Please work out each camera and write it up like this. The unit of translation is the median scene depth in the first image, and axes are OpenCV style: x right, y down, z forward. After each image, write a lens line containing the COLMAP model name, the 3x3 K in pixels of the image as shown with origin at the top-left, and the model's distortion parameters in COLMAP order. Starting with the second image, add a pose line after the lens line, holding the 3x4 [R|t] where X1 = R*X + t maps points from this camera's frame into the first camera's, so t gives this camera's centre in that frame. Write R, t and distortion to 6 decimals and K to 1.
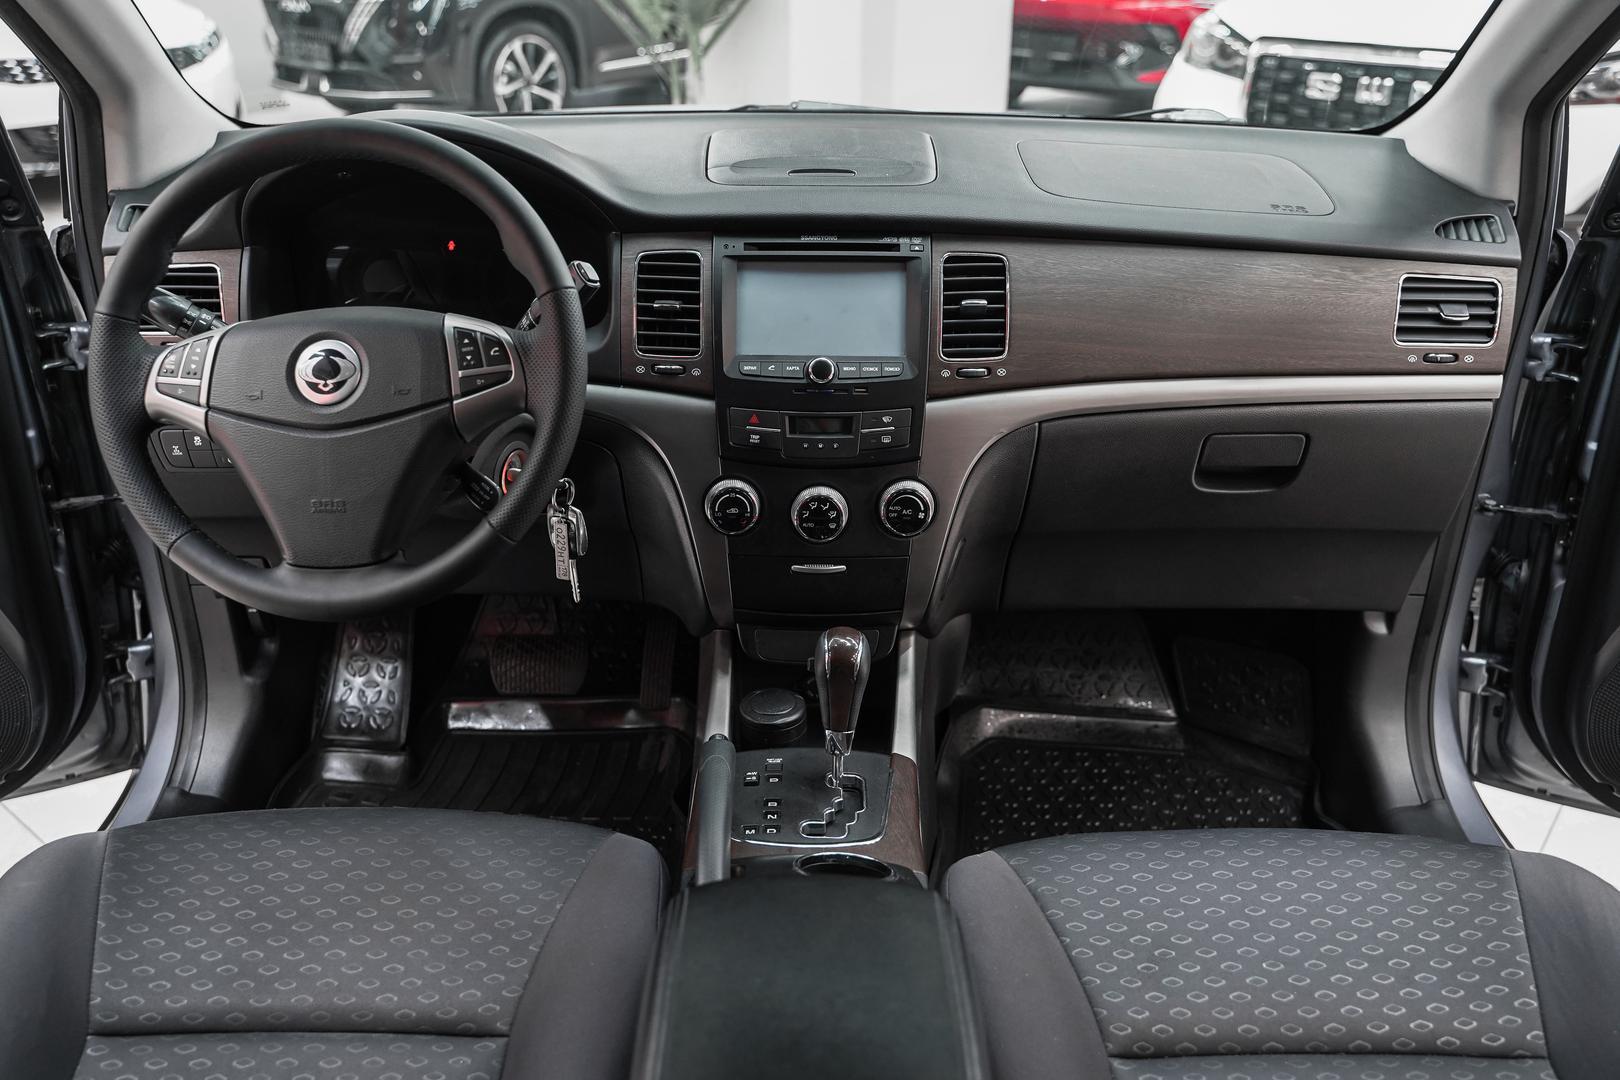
lens RADIAL K [[1278.4, 0, 810.0], [0, 1278.4, 540.0], [0, 0, 1]] dist [-0.003842, -0.003590]
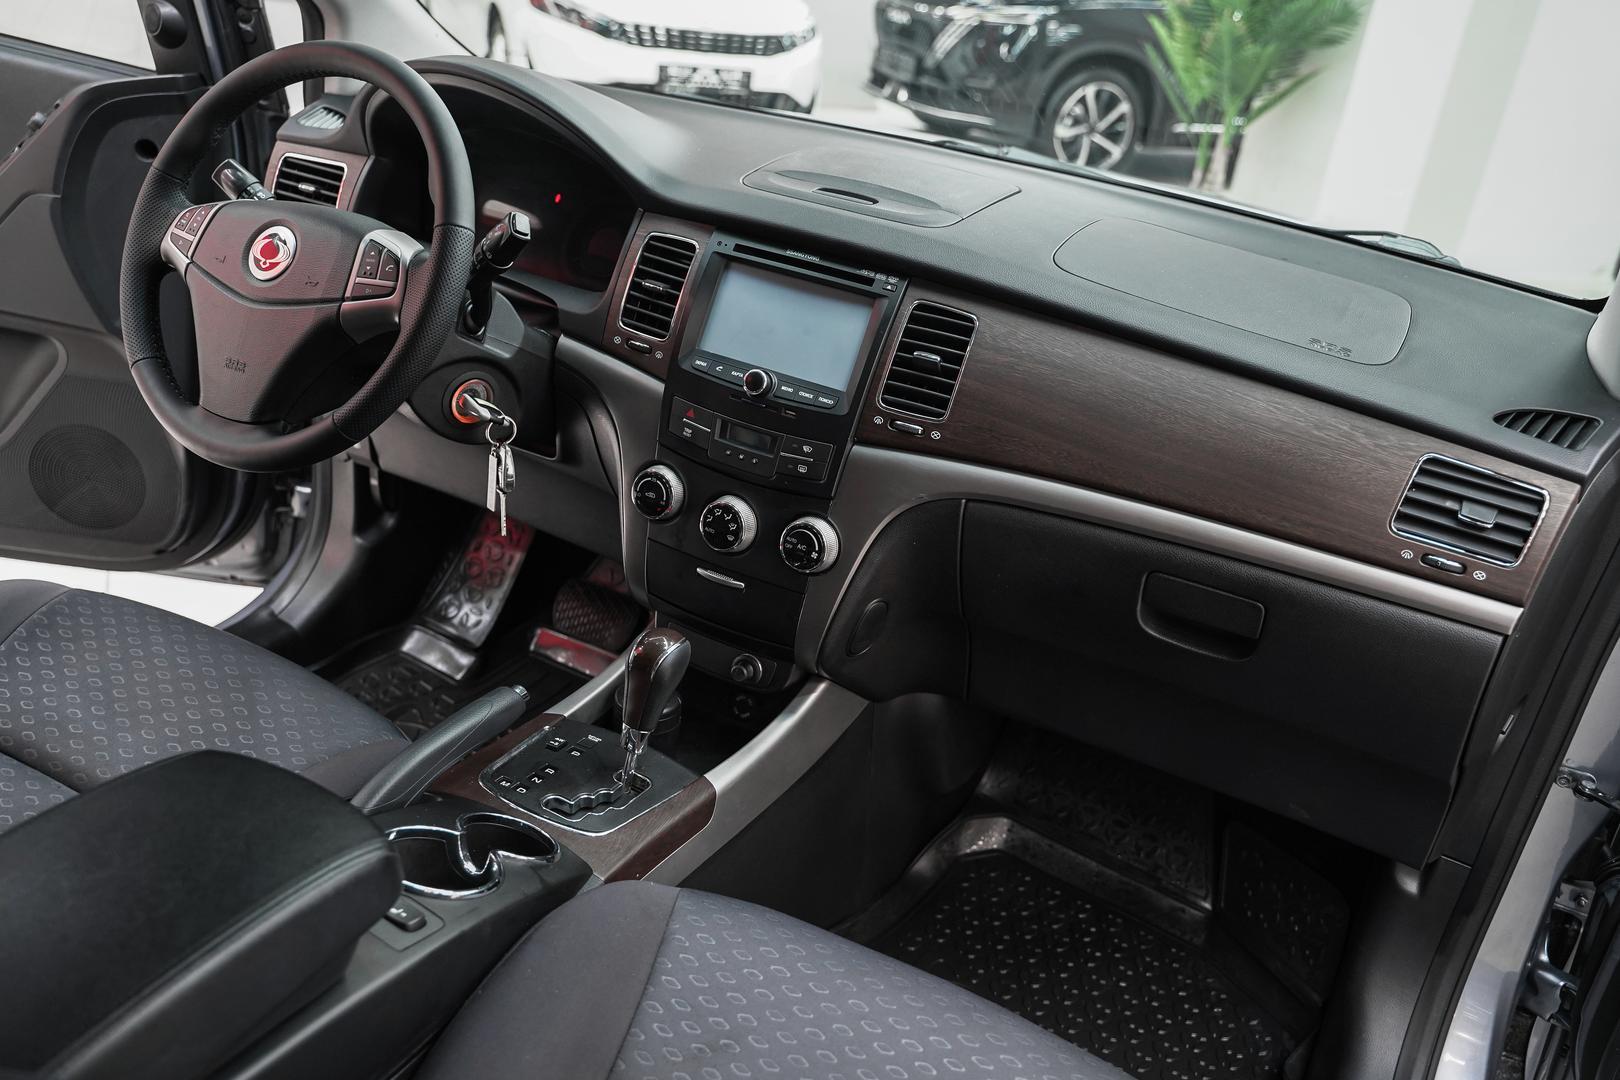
lens RADIAL K [[1315.9, 0, 828.2], [0, 1315.9, 559.4], [0, 0, 1]] dist [-0.002213, -0.009129]
pose [[0.883232, 0.299701, -0.360667, 0.455383], [-0.311166, 0.949961, 0.027372, -0.046677], [0.350823, 0.088051, 0.932293, 0.081287]]
